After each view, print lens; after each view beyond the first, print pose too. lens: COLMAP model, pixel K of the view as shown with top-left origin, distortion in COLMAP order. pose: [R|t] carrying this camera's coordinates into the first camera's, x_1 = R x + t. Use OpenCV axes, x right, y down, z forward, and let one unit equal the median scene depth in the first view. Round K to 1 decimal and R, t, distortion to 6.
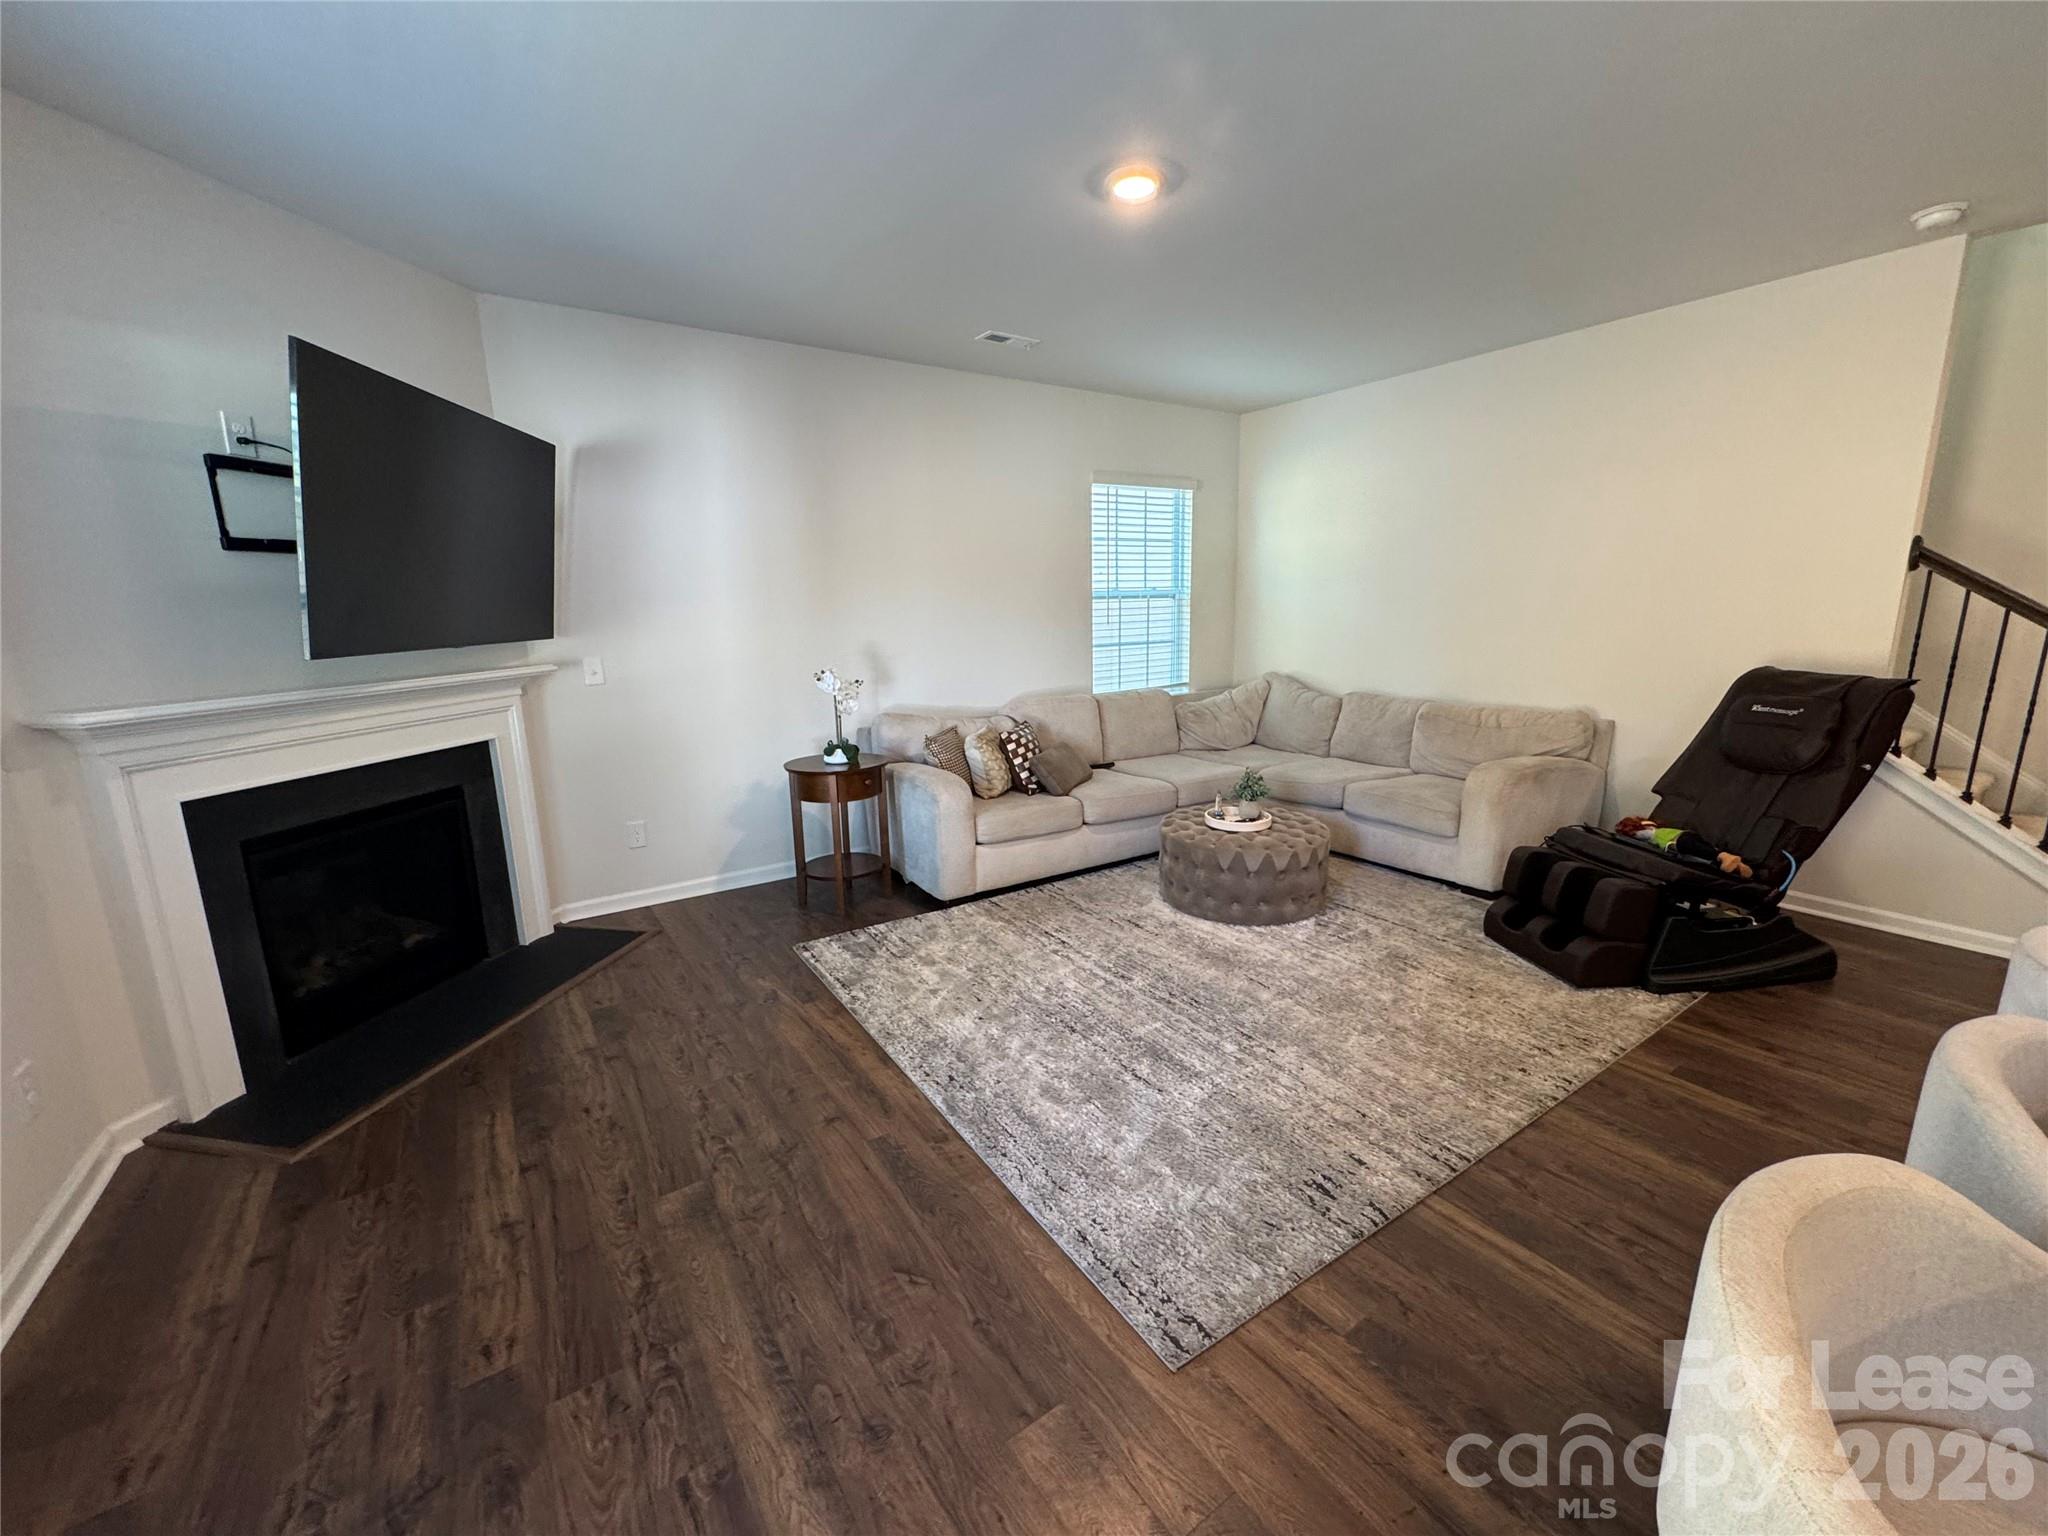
lens RADIAL K [[815.8, 0, 1026.7], [0, 815.8, 773.0], [0, 0, 1]] dist [-0.000682, -0.000102]
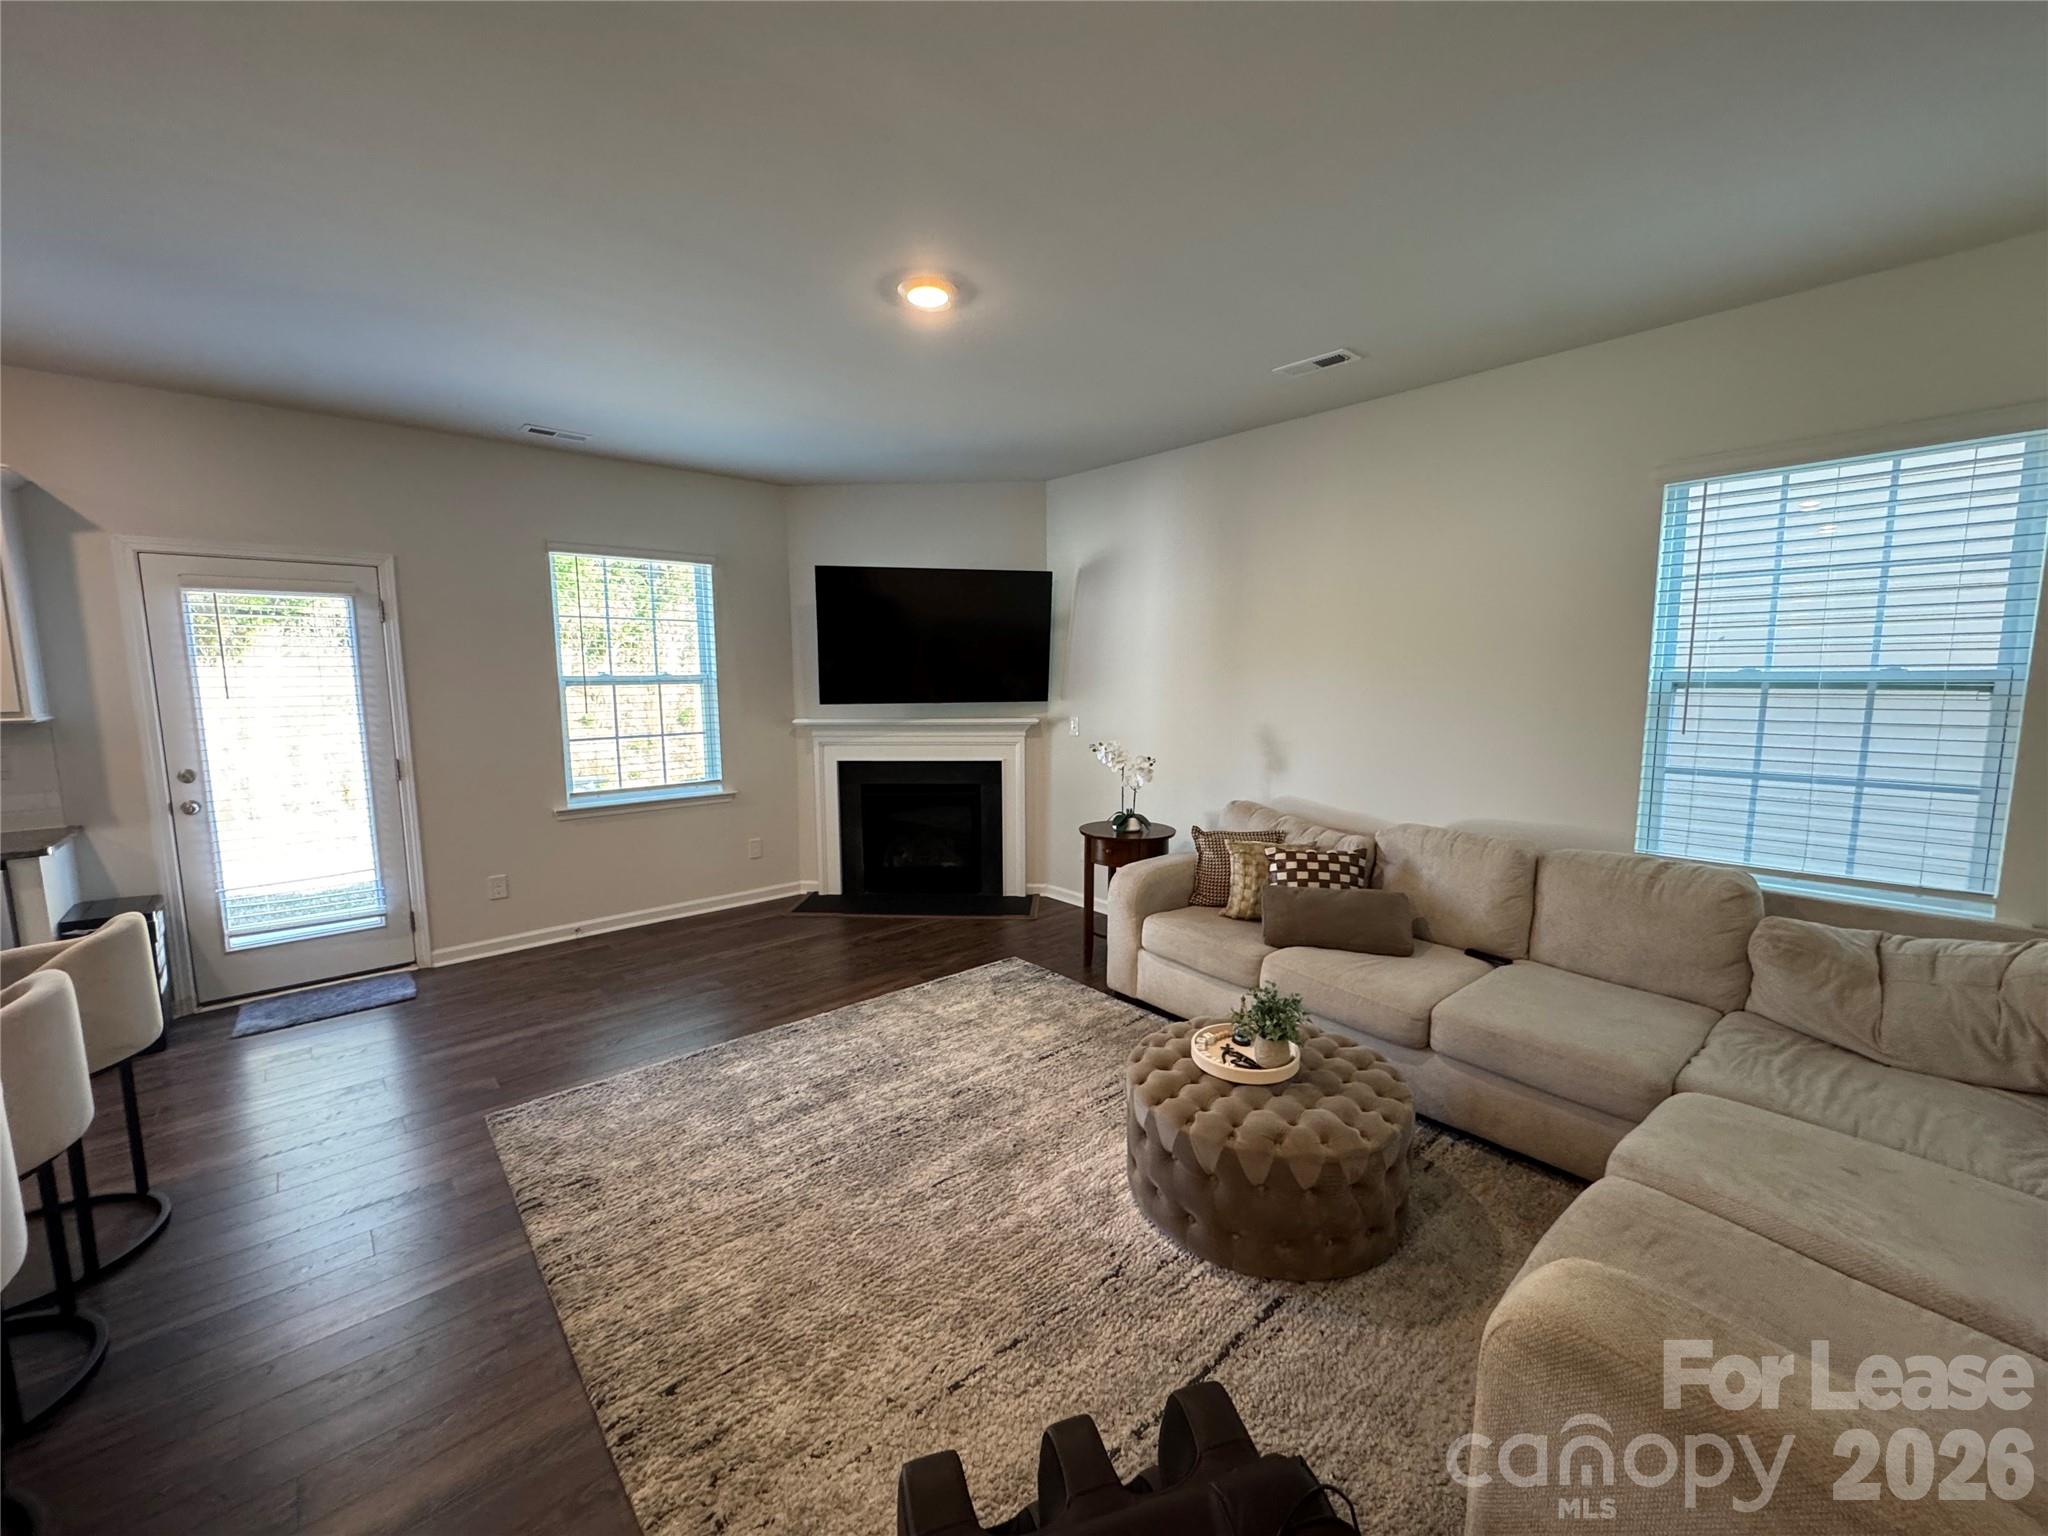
lens RADIAL K [[819.5, 0, 1026.4], [0, 819.5, 768.3], [0, 0, 1]] dist [-0.000679, -0.000056]
pose [[0.132889, 0.139438, -0.981273, 0.854960], [-0.197986, 0.973835, 0.111569, -0.199442], [0.971155, 0.179452, 0.157019, 0.736375]]
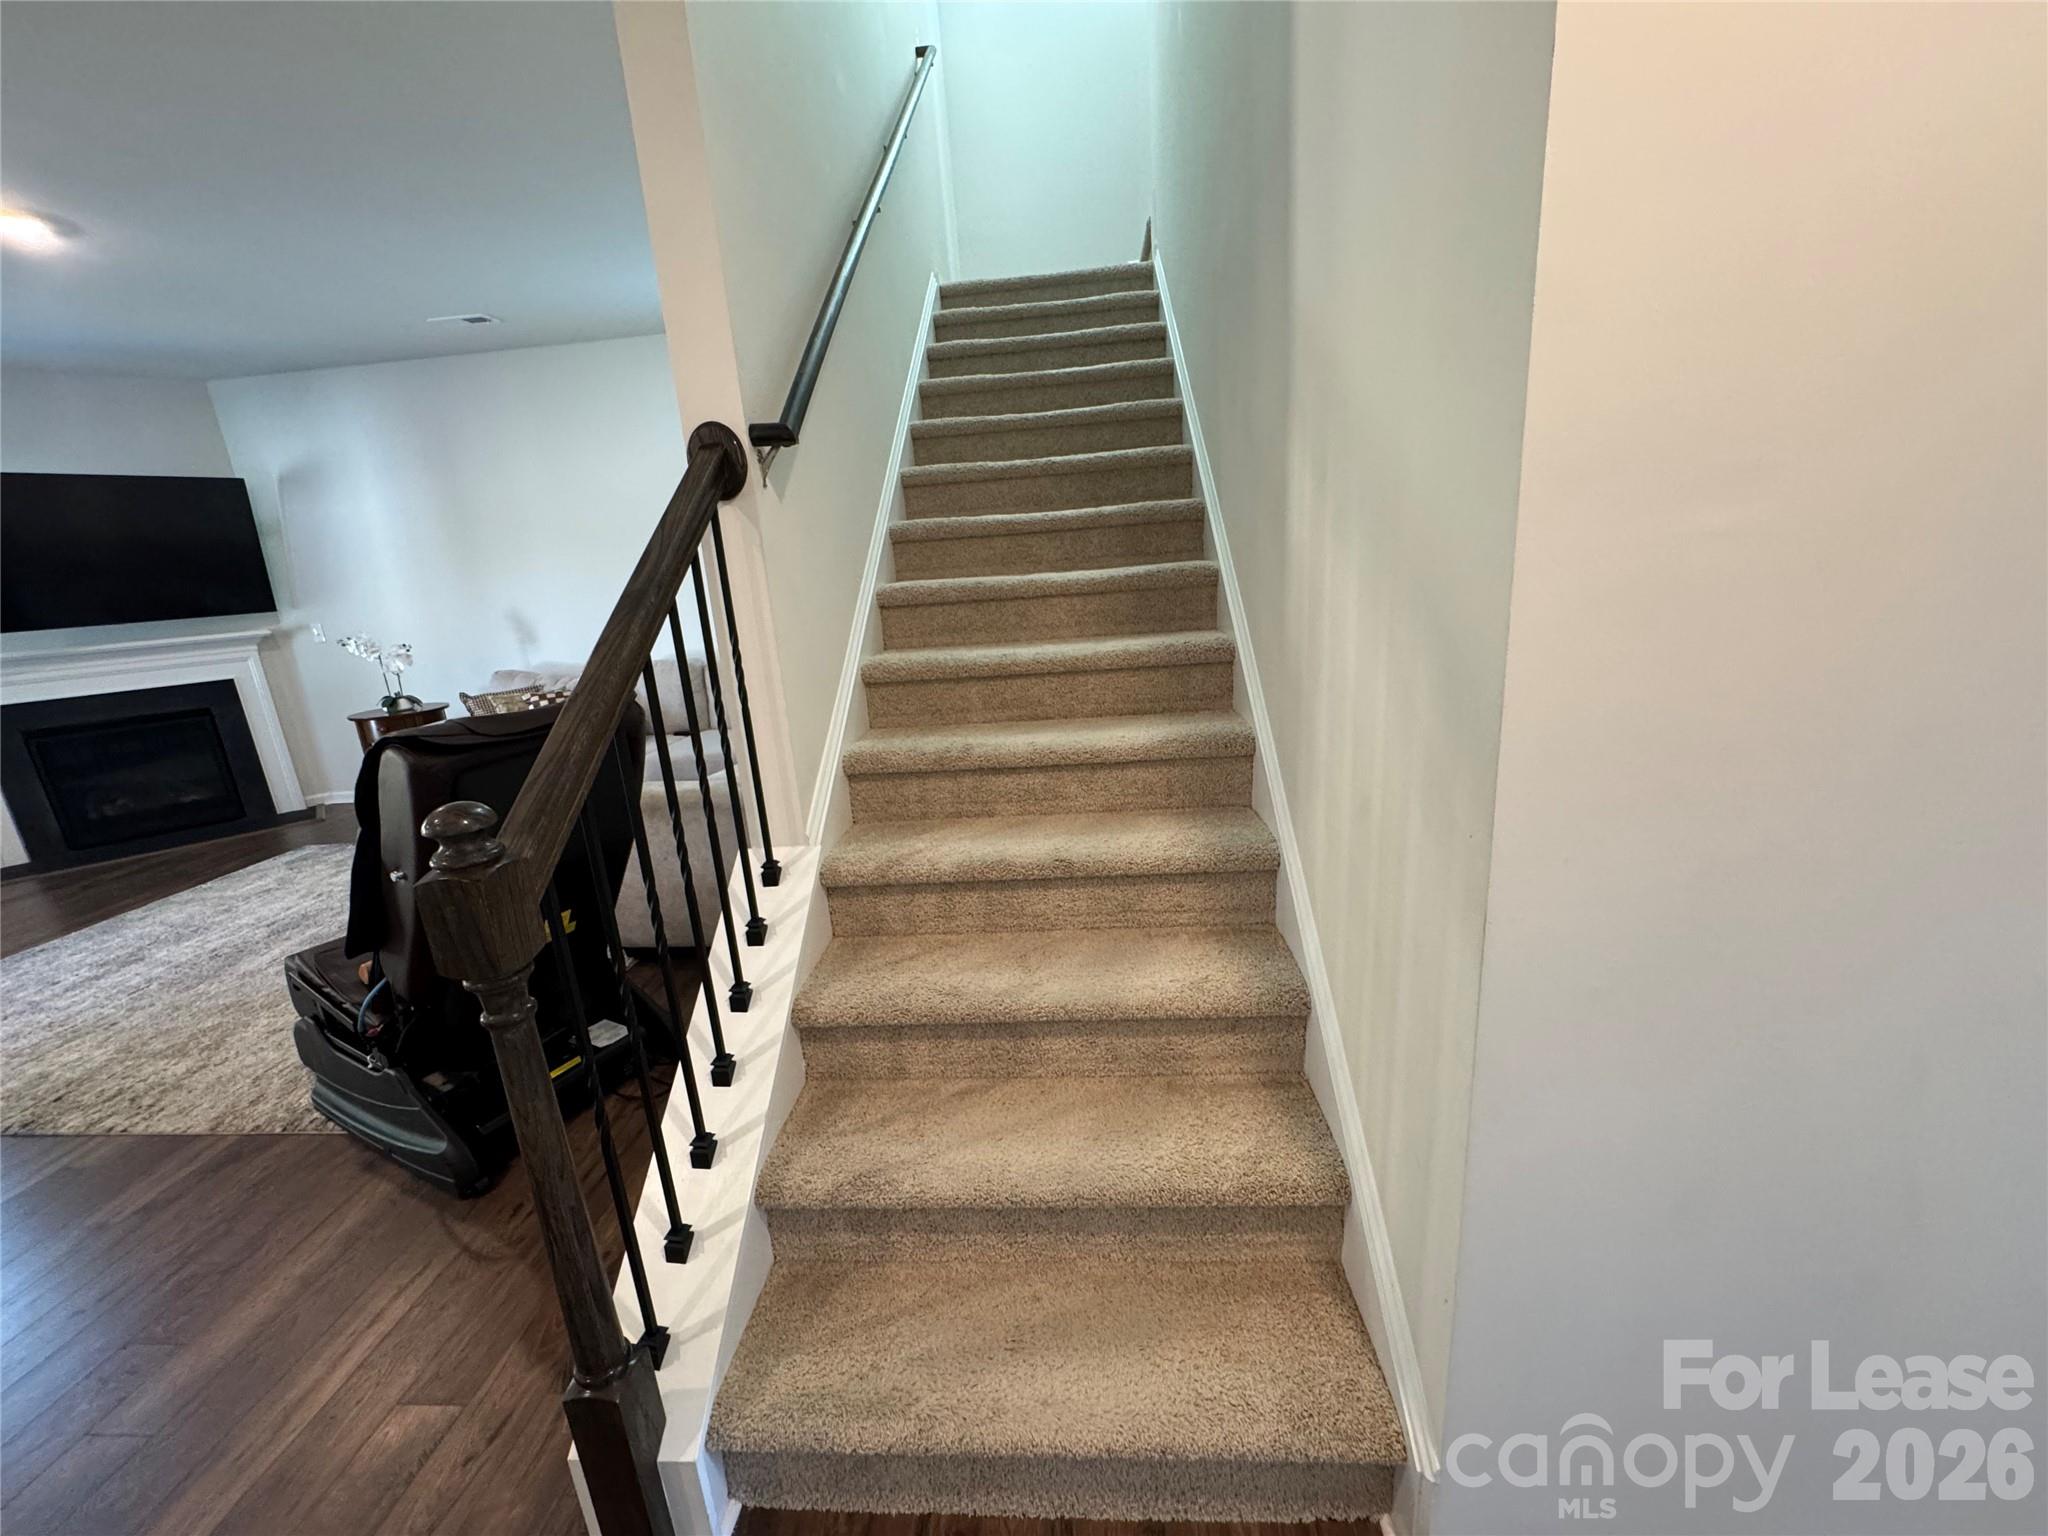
lens RADIAL K [[819.5, 0, 1026.4], [0, 819.5, 768.3], [0, 0, 1]] dist [-0.000679, -0.000056]
pose [[0.779557, 0.128897, -0.612925, 1.384708], [-0.072717, 0.990603, 0.115835, -0.149950], [0.622096, -0.045730, 0.781604, 0.657850]]
